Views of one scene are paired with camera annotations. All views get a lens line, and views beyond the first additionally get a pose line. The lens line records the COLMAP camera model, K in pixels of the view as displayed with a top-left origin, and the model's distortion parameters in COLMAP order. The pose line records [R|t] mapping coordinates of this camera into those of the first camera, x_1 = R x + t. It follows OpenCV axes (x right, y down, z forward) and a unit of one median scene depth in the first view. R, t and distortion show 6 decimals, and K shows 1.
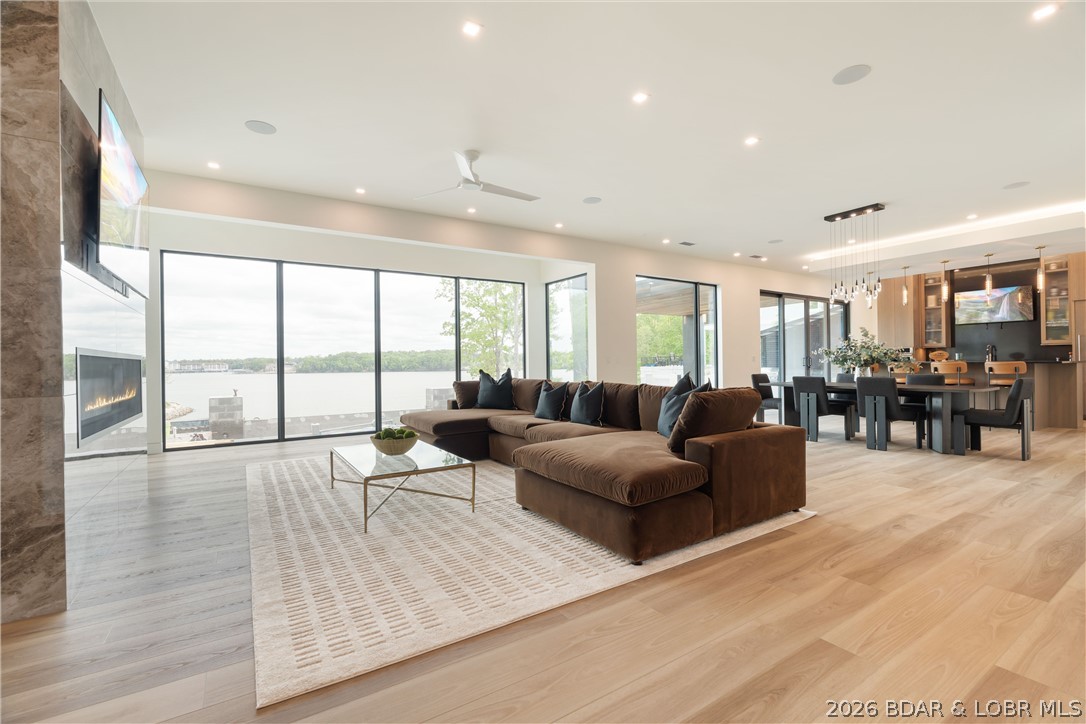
lens RADIAL K [[486.9, 0, 543.0], [0, 486.9, 362.0], [0, 0, 1]] dist [-0.001878, 0.000473]
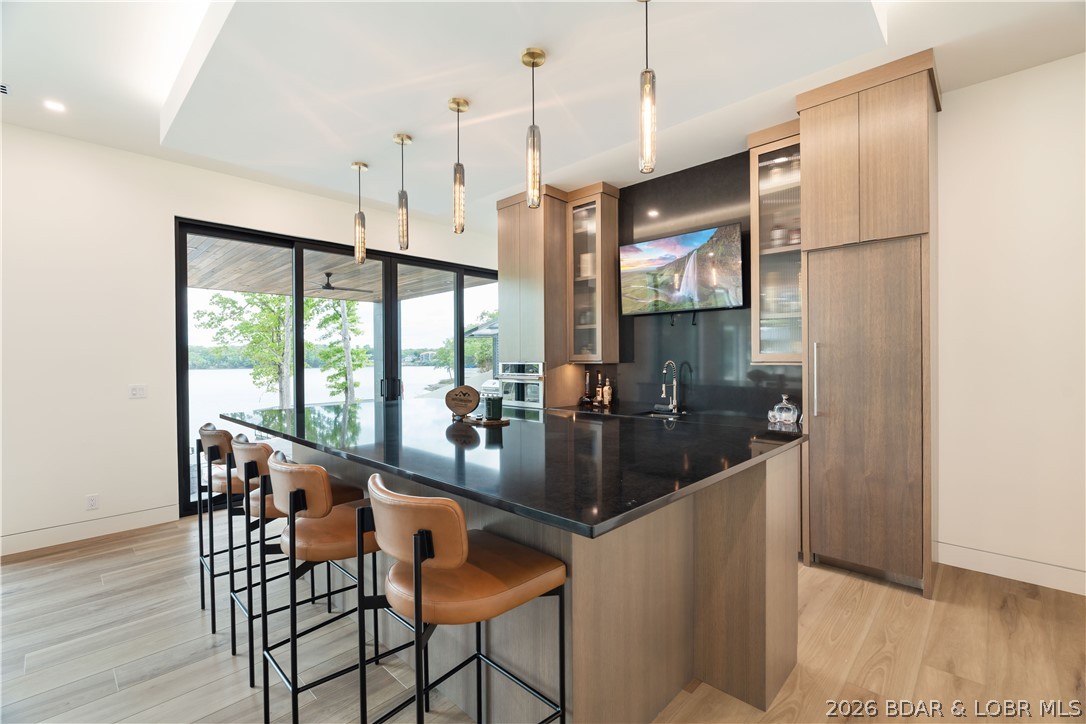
lens RADIAL K [[486.9, 0, 543.0], [0, 486.9, 362.0], [0, 0, 1]] dist [-0.001878, 0.000473]
pose [[0.974298, 0.005102, 0.225207, 0.654833], [-0.006953, 0.999948, 0.007431, -0.034114], [-0.225157, -0.008806, 0.974283, 0.548319]]
